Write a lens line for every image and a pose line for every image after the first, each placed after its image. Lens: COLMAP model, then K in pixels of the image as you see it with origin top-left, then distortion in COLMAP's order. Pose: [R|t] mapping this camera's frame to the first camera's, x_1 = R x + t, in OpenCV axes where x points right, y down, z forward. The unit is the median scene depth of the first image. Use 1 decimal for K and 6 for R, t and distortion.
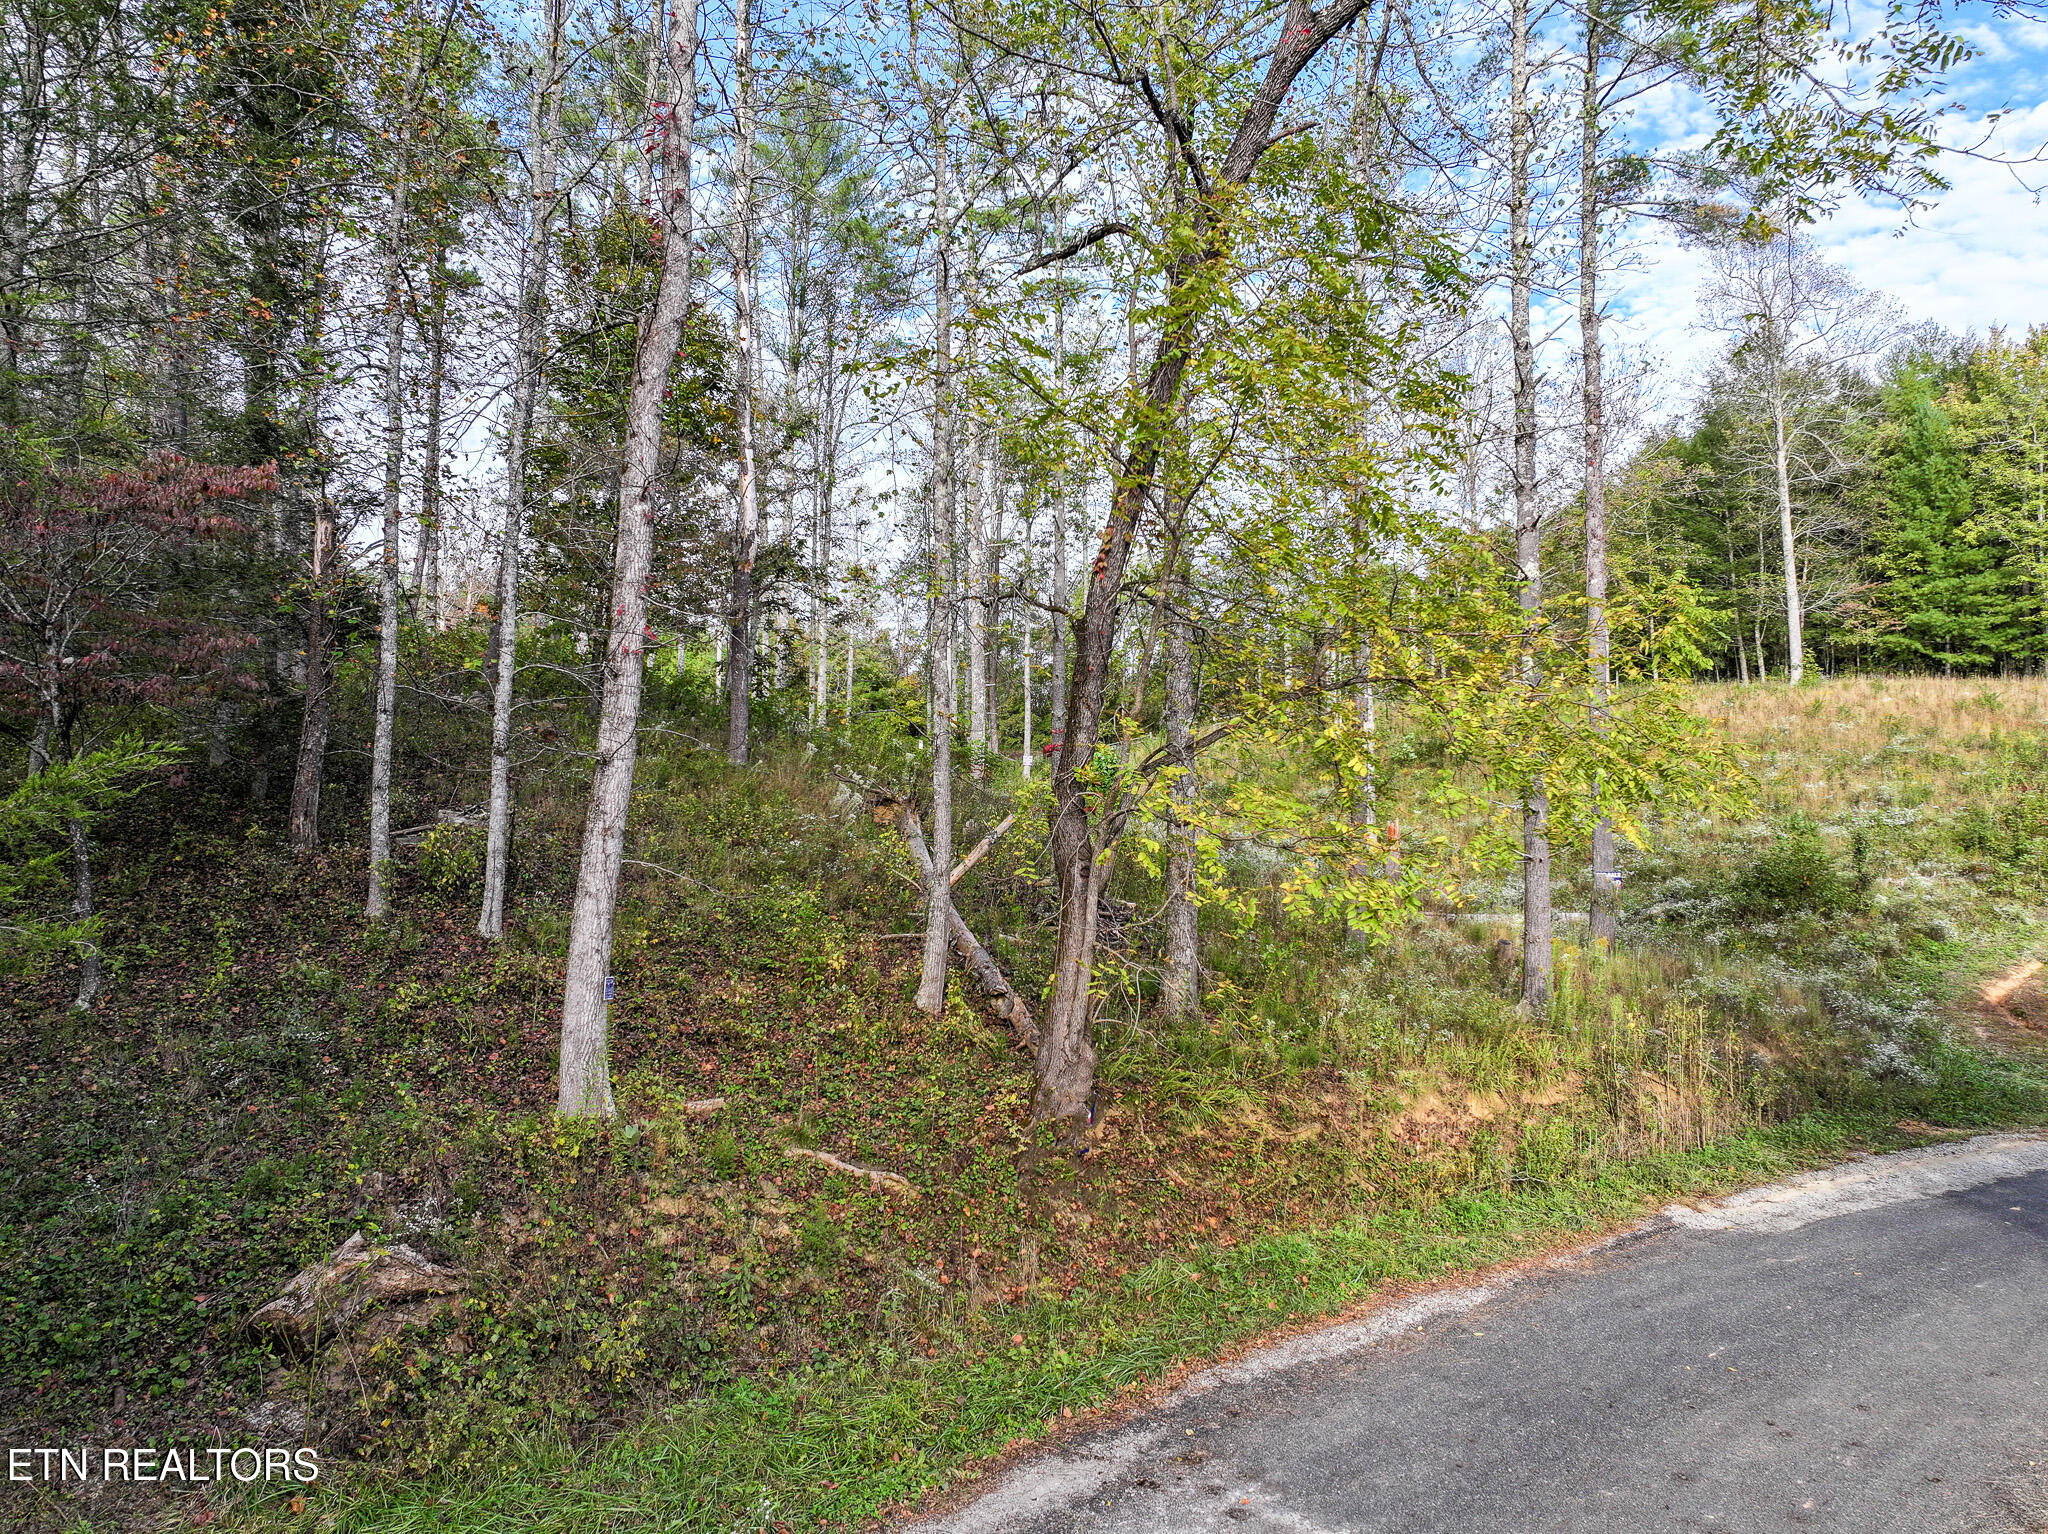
lens RADIAL K [[1435.3, 0, 1025.1], [0, 1435.3, 767.8], [0, 0, 1]] dist [-0.003617, 0.017171]
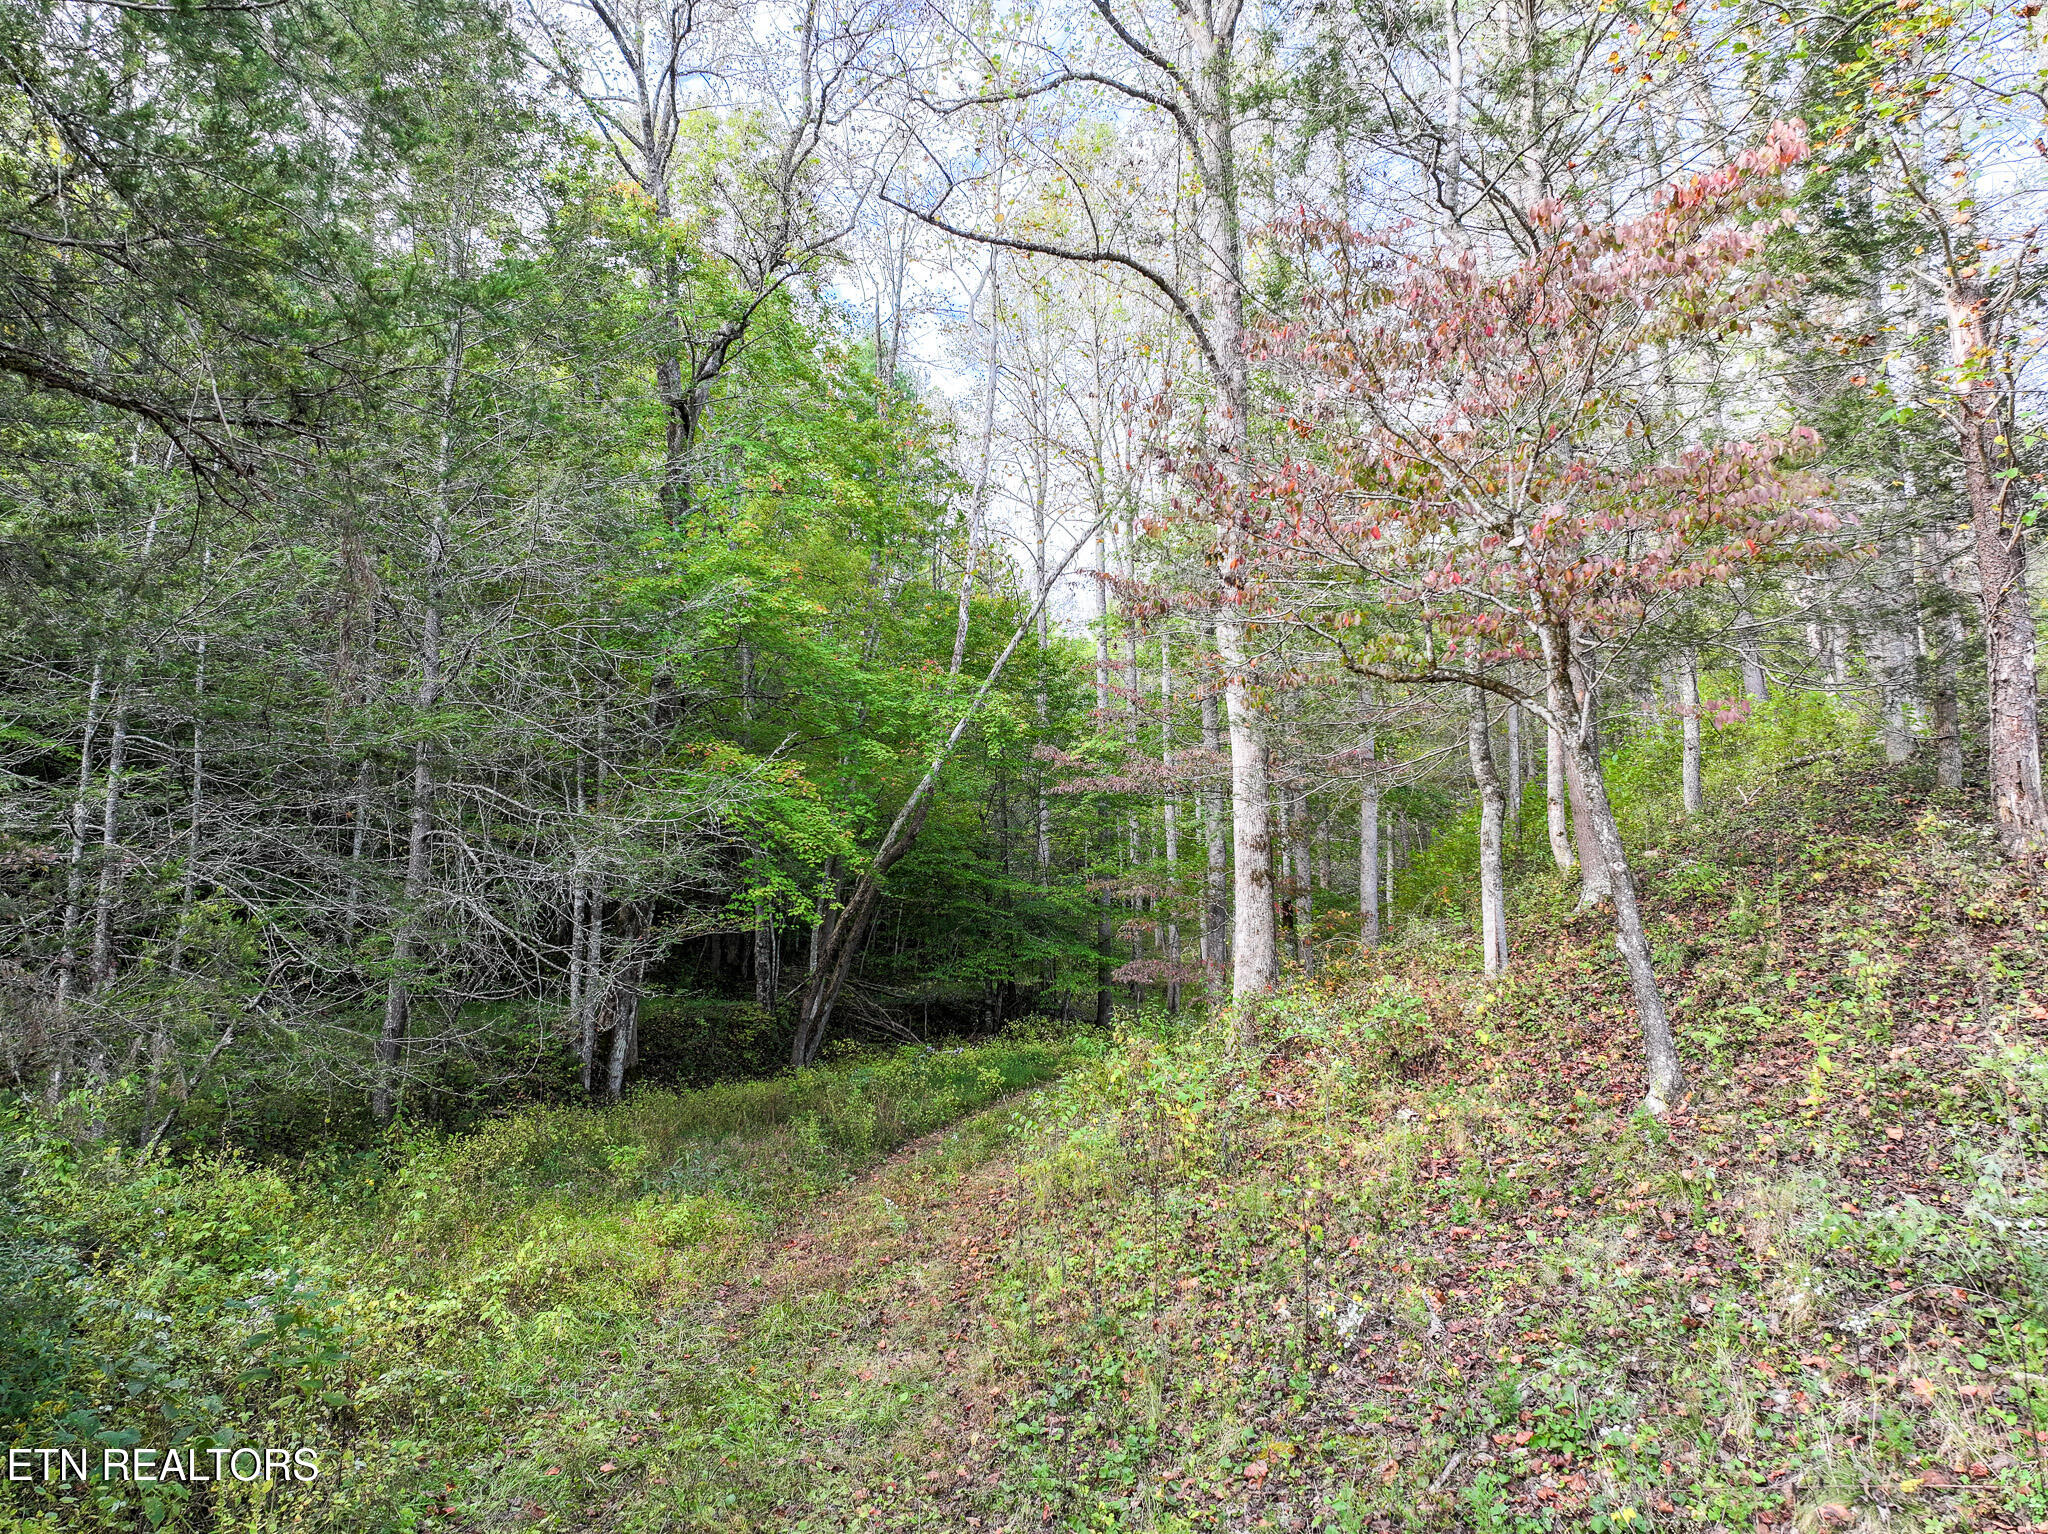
lens RADIAL K [[1435.3, 0, 1025.6], [0, 1435.3, 766.7], [0, 0, 1]] dist [-0.003617, 0.017171]
pose [[0.444086, -0.153469, -0.882743, -0.181344], [0.108813, 0.987167, -0.116882, 0.055570], [0.889352, -0.044148, 0.455086, 0.420281]]
